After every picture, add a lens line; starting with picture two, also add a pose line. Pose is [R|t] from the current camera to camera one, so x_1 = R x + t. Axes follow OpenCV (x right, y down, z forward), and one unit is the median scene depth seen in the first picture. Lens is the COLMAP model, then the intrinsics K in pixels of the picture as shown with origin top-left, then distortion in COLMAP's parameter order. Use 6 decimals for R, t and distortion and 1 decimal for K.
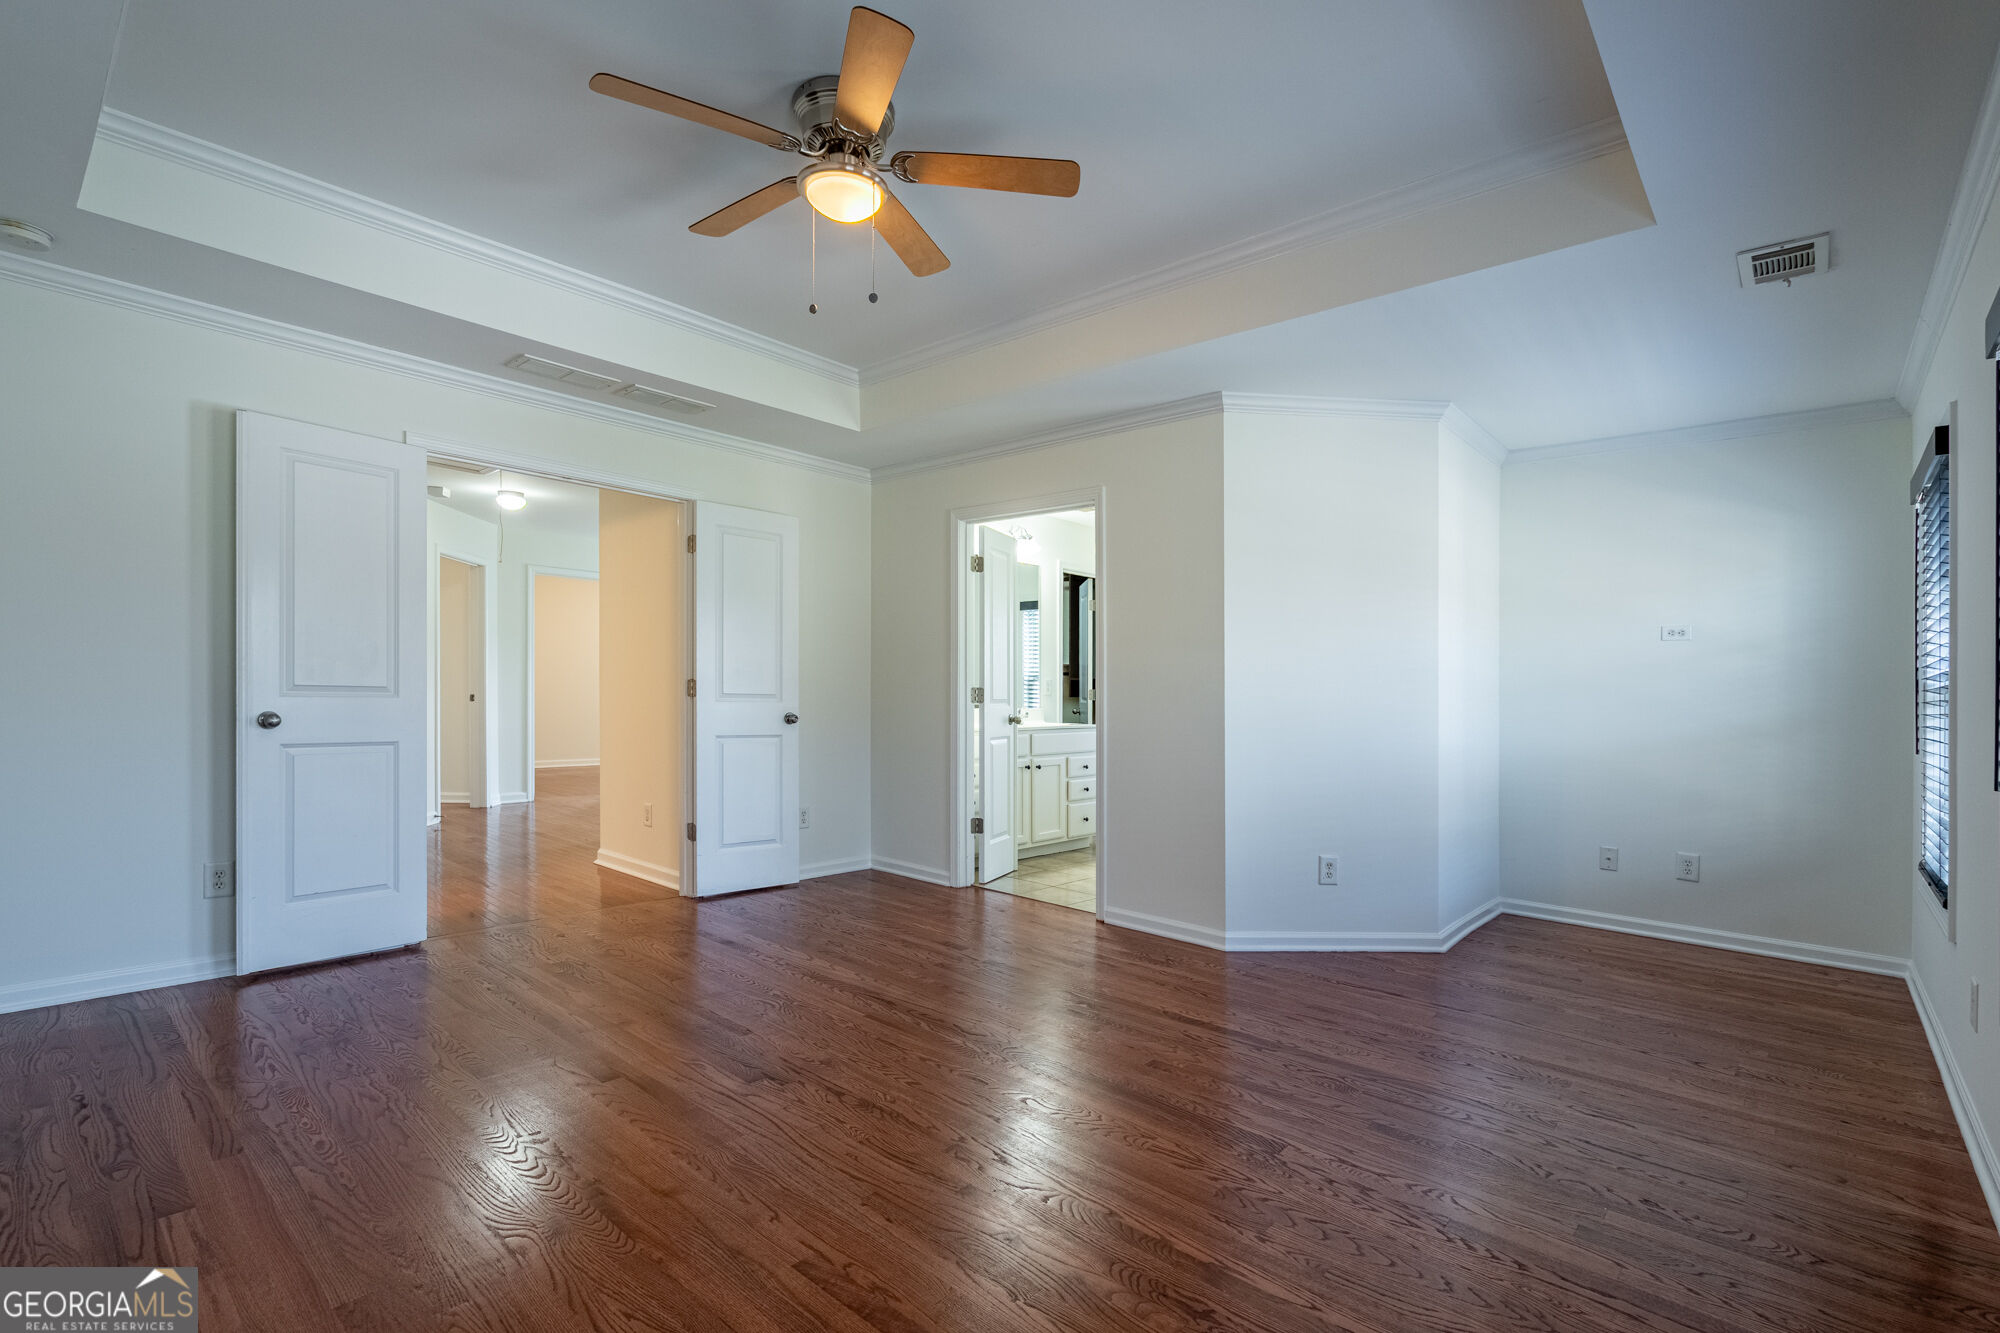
lens RADIAL K [[919.8, 0, 993.2], [0, 919.8, 676.6], [0, 0, 1]] dist [-0.009383, 0.003239]
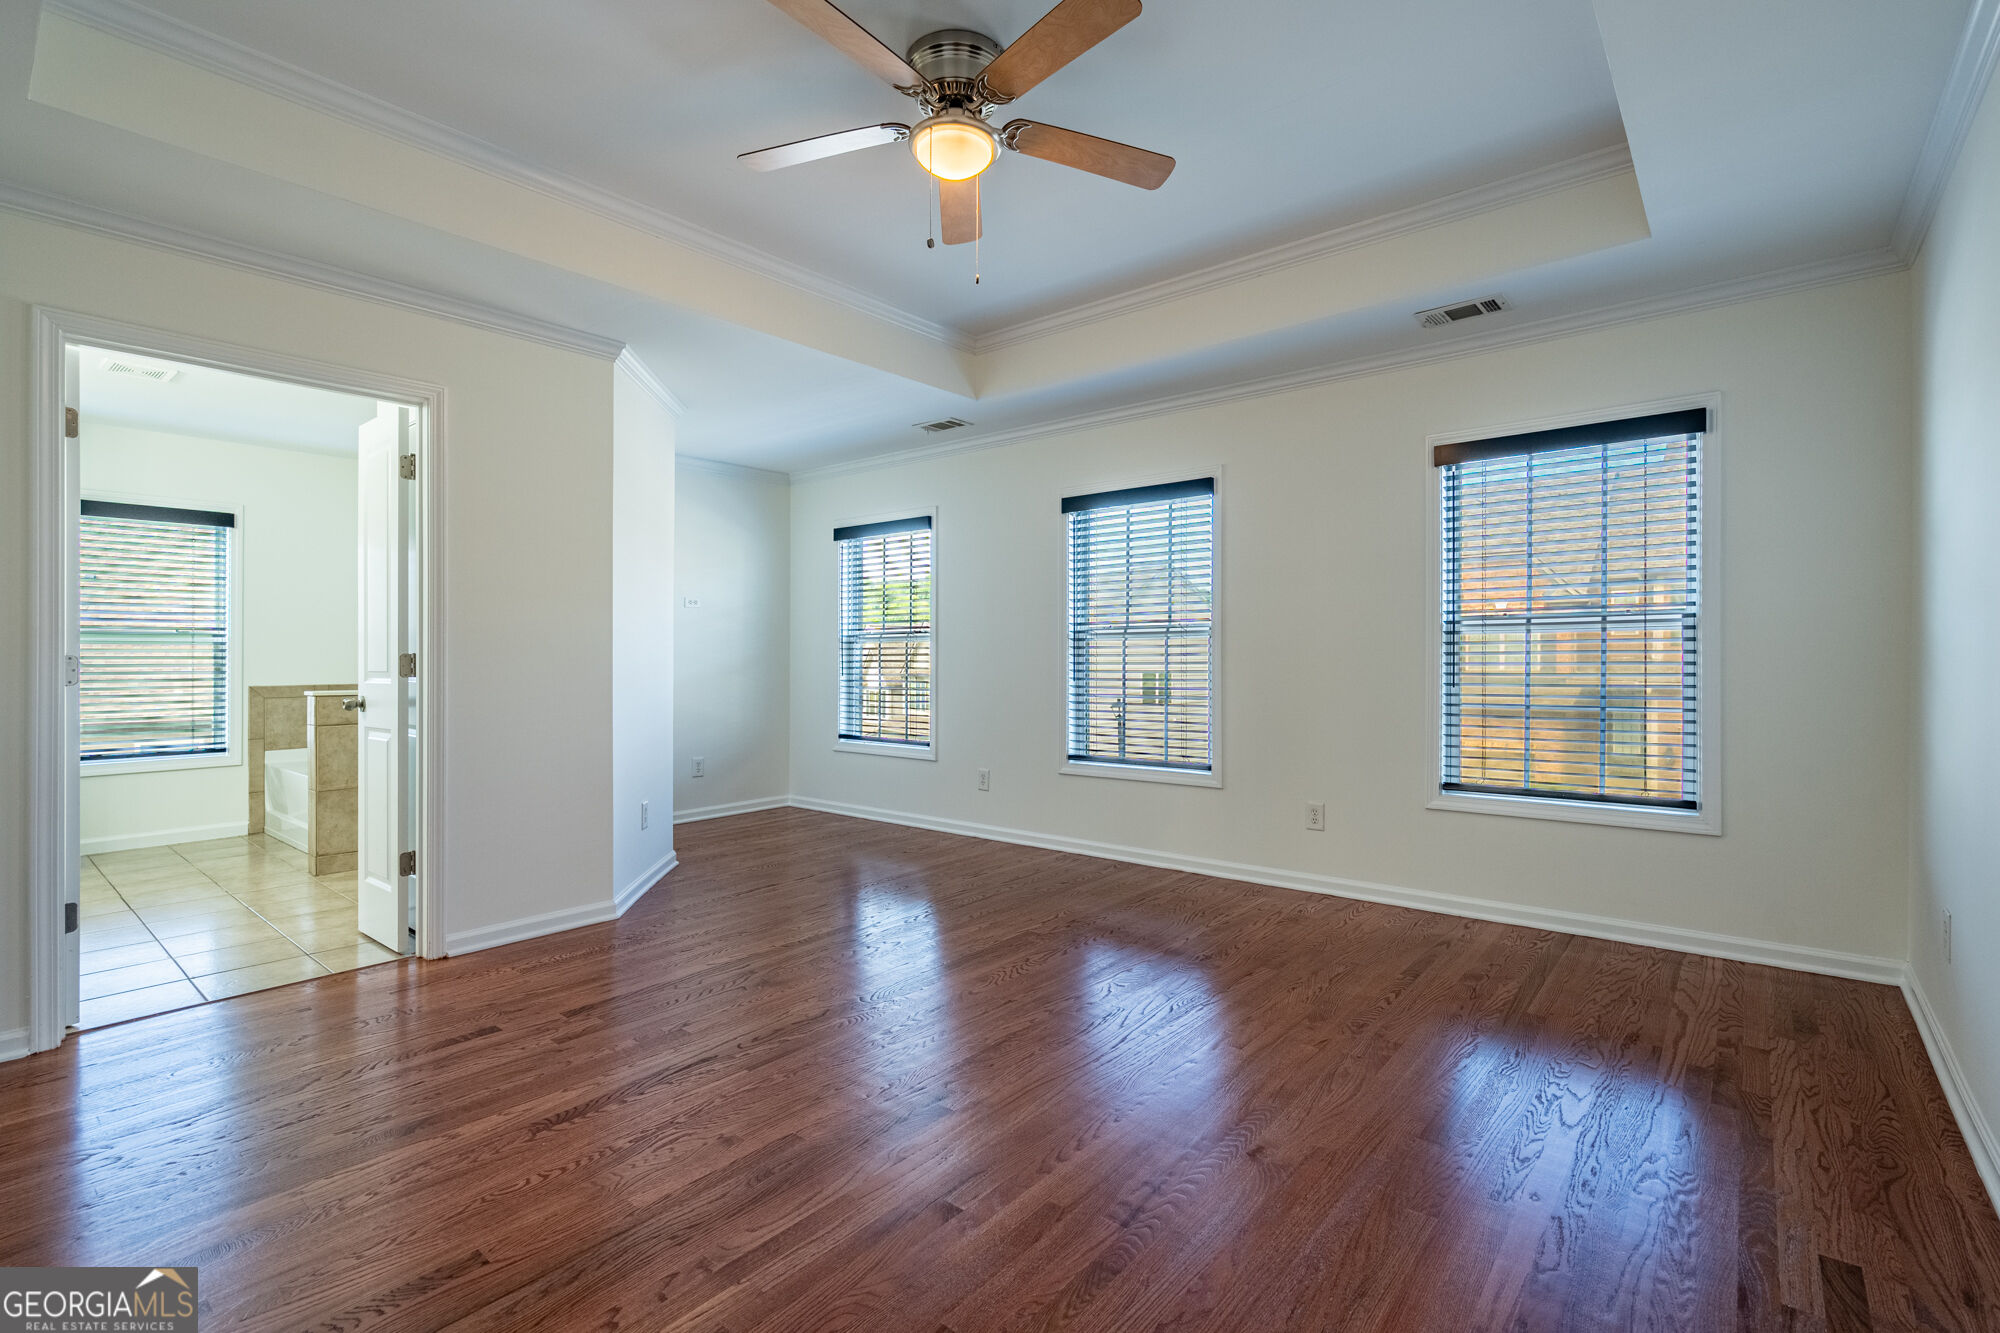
lens RADIAL K [[919.8, 0, 993.3], [0, 919.8, 647.6], [0, 0, 1]] dist [-0.009383, 0.003239]
pose [[-0.044482, -0.021452, 0.998780, -0.793376], [-0.010303, 0.999726, 0.021013, -0.015184], [-0.998957, -0.009356, -0.044691, 0.697294]]
